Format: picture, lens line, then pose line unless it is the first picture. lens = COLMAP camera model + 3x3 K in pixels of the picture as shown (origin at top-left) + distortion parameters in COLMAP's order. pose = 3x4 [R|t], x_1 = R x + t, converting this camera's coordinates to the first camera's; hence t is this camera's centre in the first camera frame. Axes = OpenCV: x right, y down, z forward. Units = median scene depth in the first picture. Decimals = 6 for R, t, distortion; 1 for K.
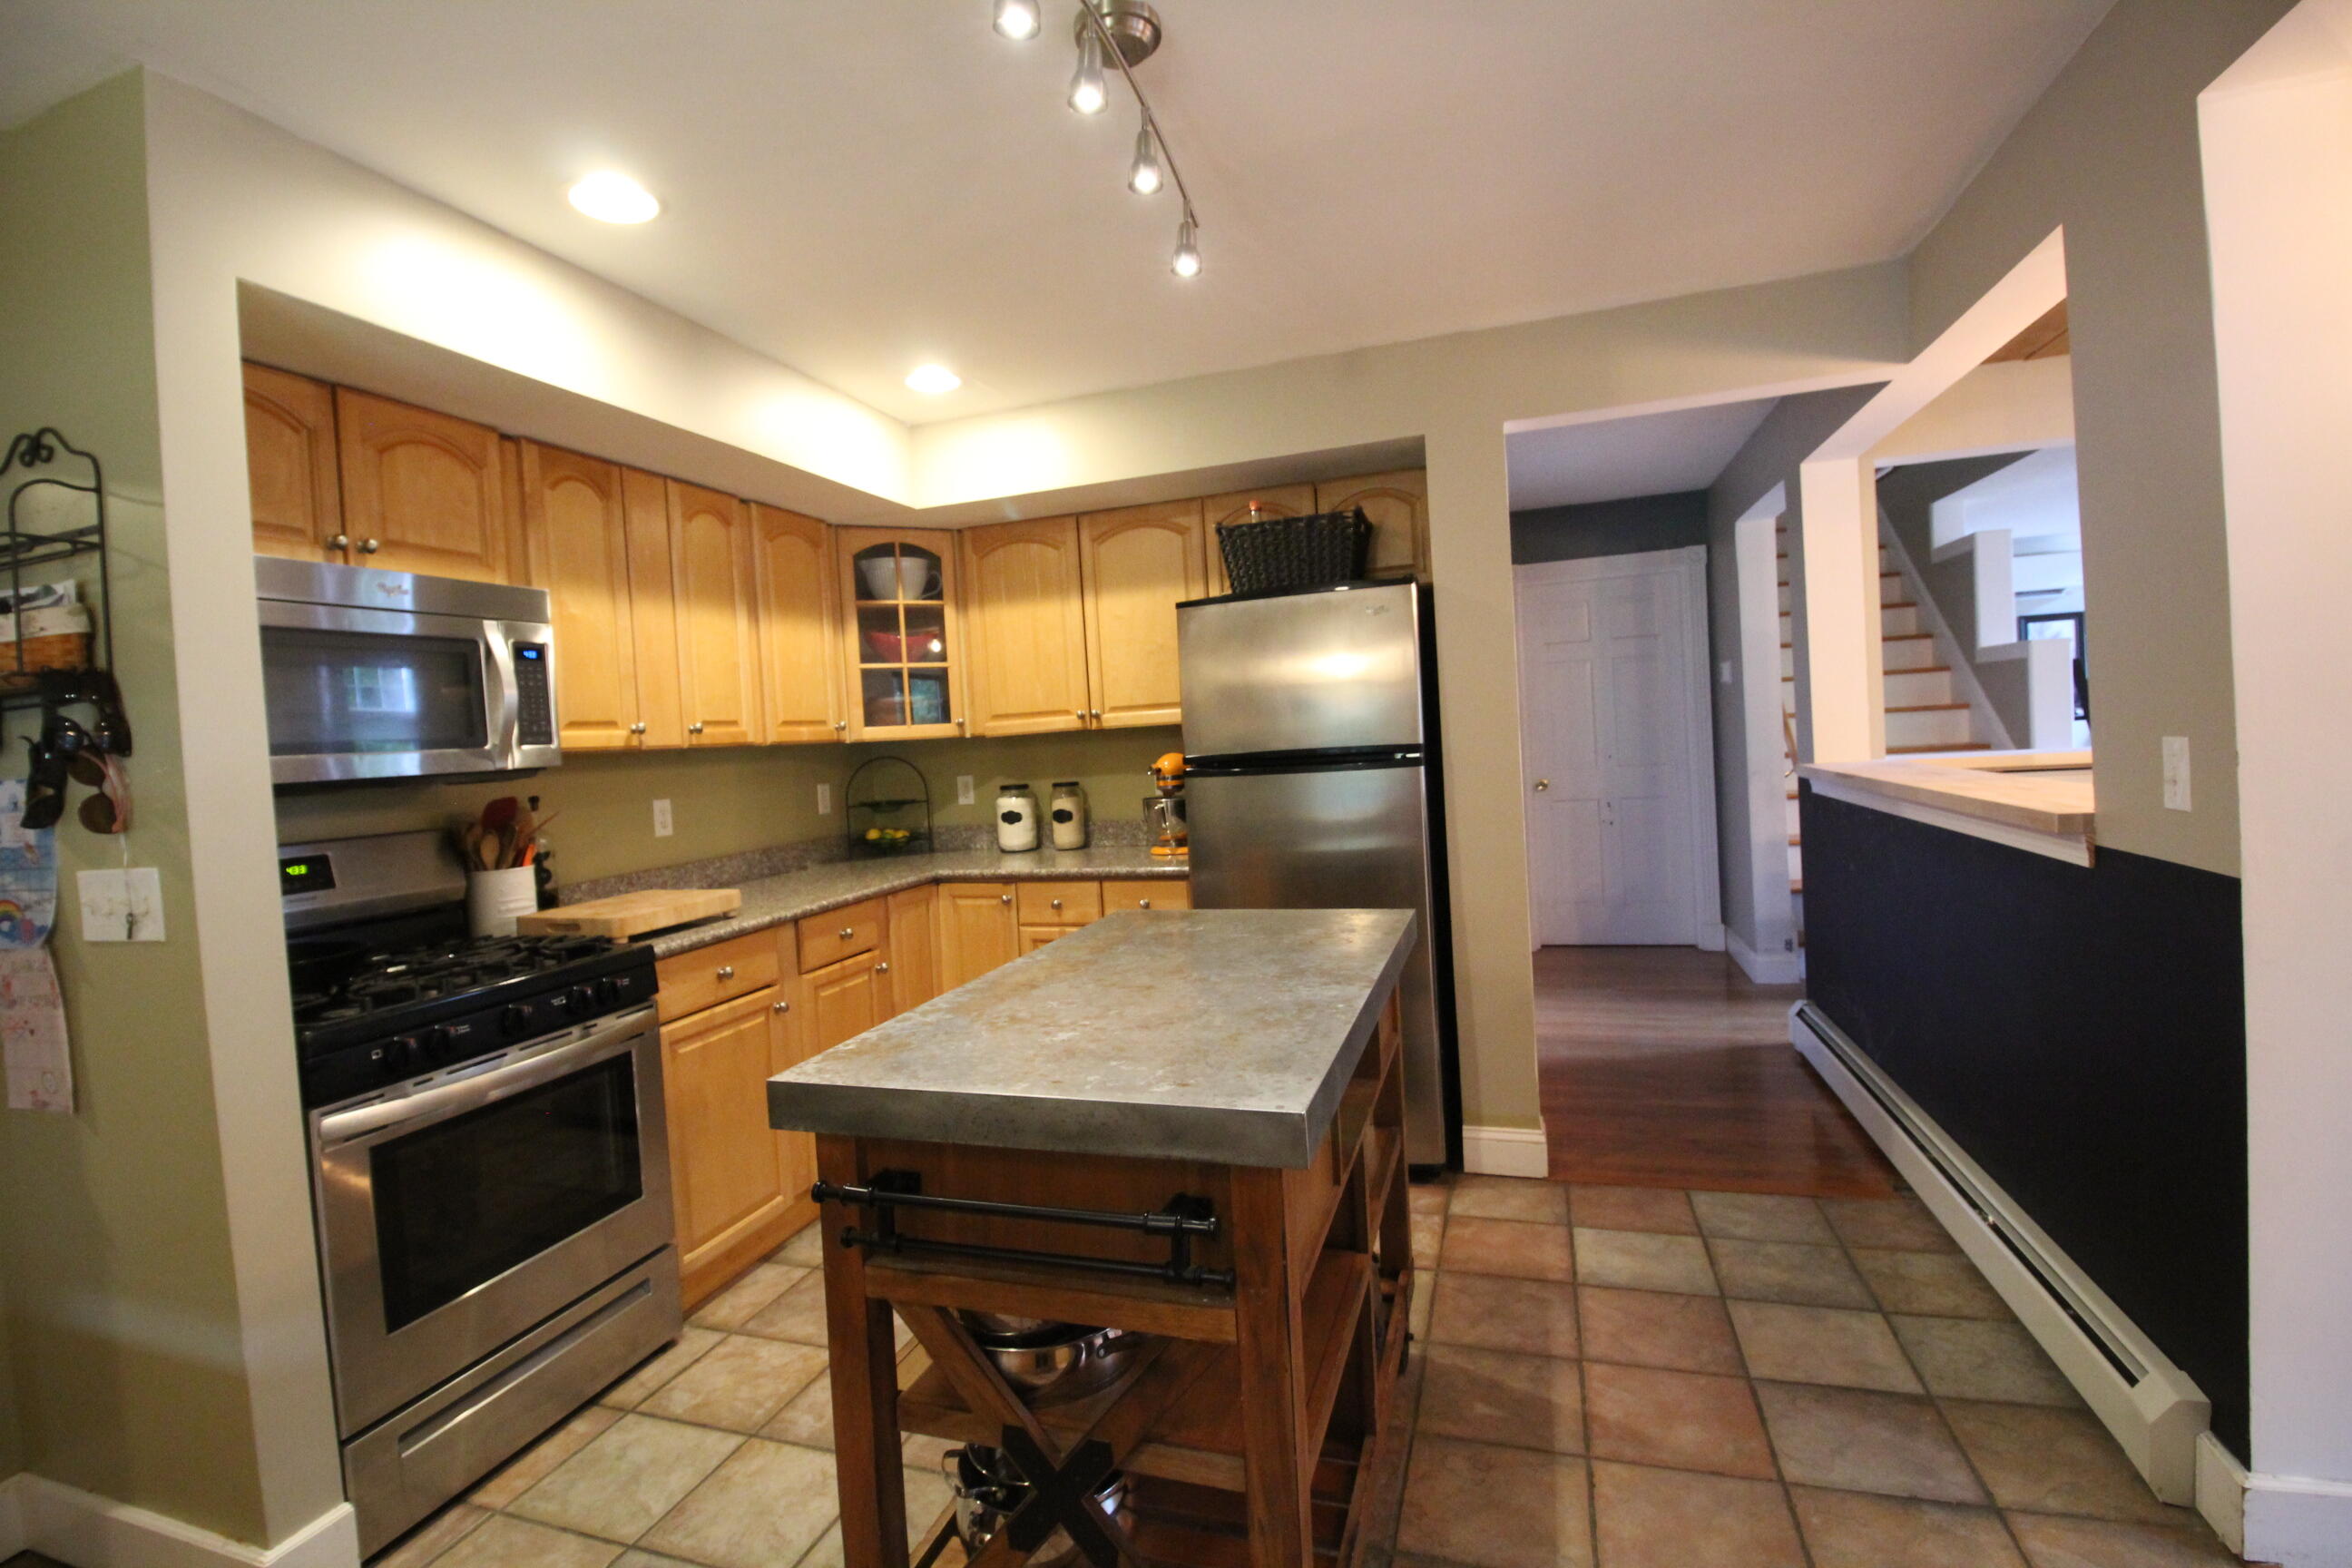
lens RADIAL K [[1073.1, 0, 1167.9], [0, 1073.1, 775.7], [0, 0, 1]] dist [-0.005549, -0.001112]
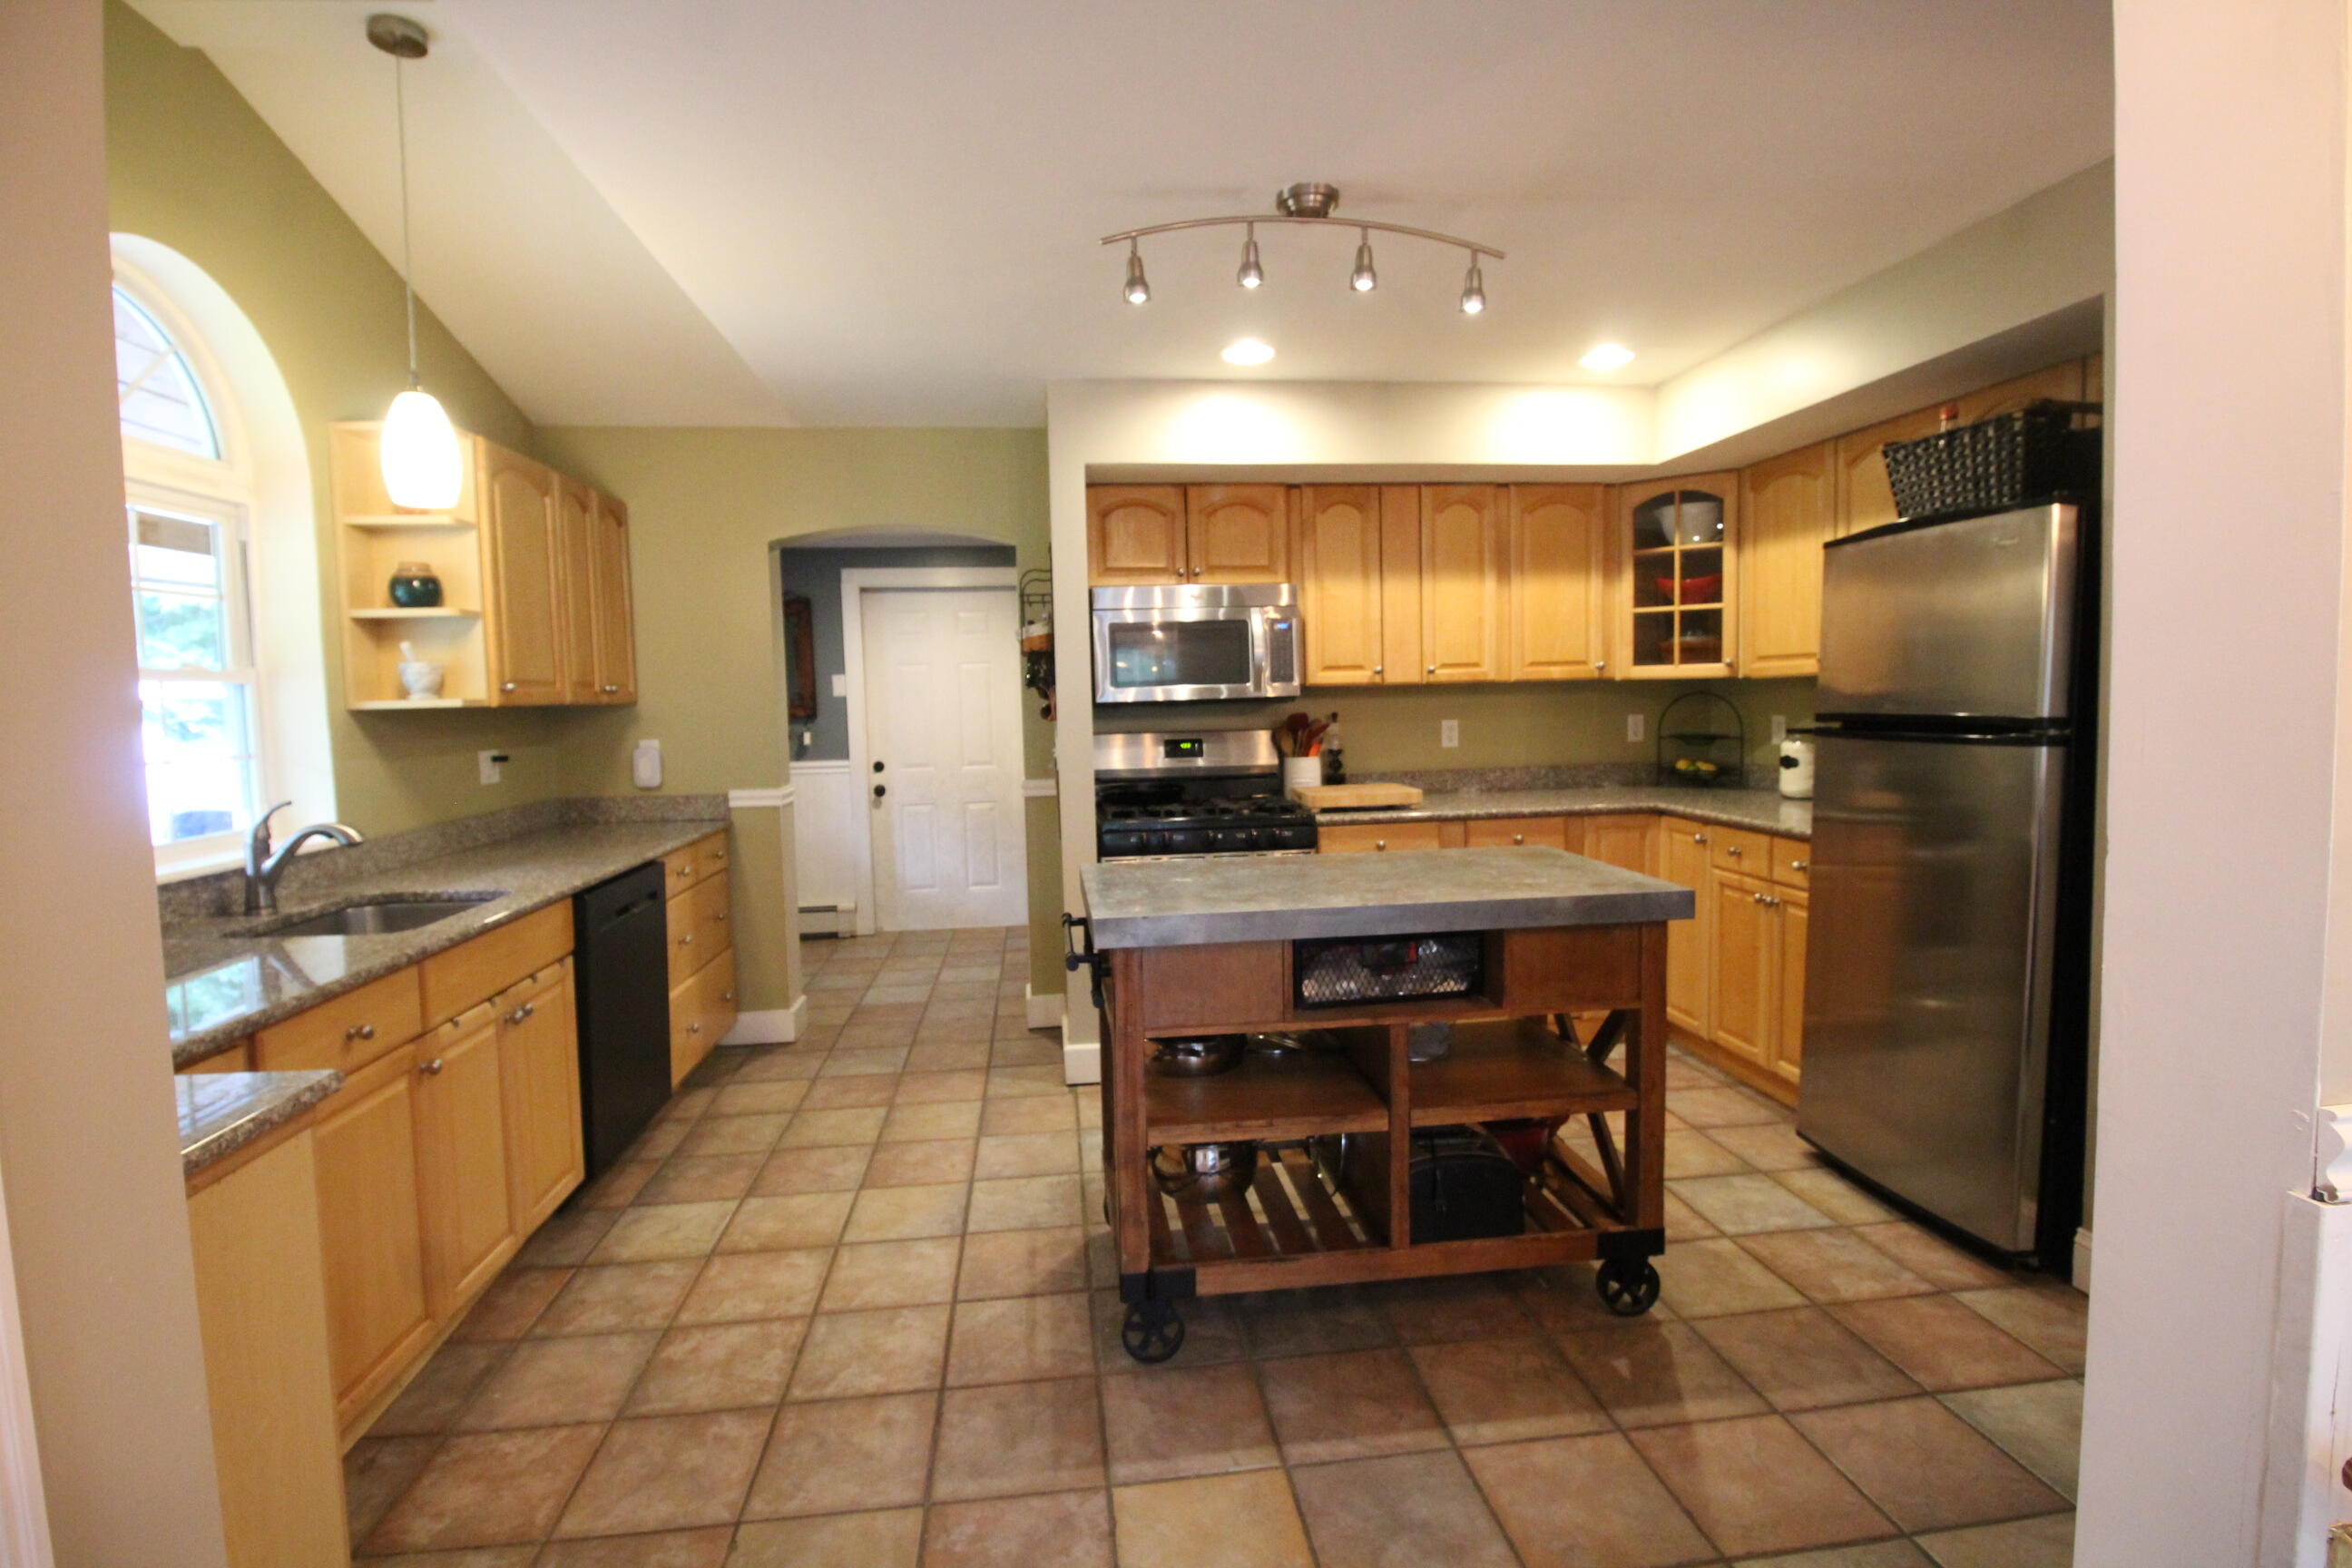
lens RADIAL K [[1073.1, 0, 1169.5], [0, 1073.1, 776.0], [0, 0, 1]] dist [-0.005549, -0.001112]
pose [[0.437278, 0.116673, -0.891726, 0.580754], [-0.033579, 0.992976, 0.113454, -0.048272], [0.898699, -0.019668, 0.438124, 0.096599]]
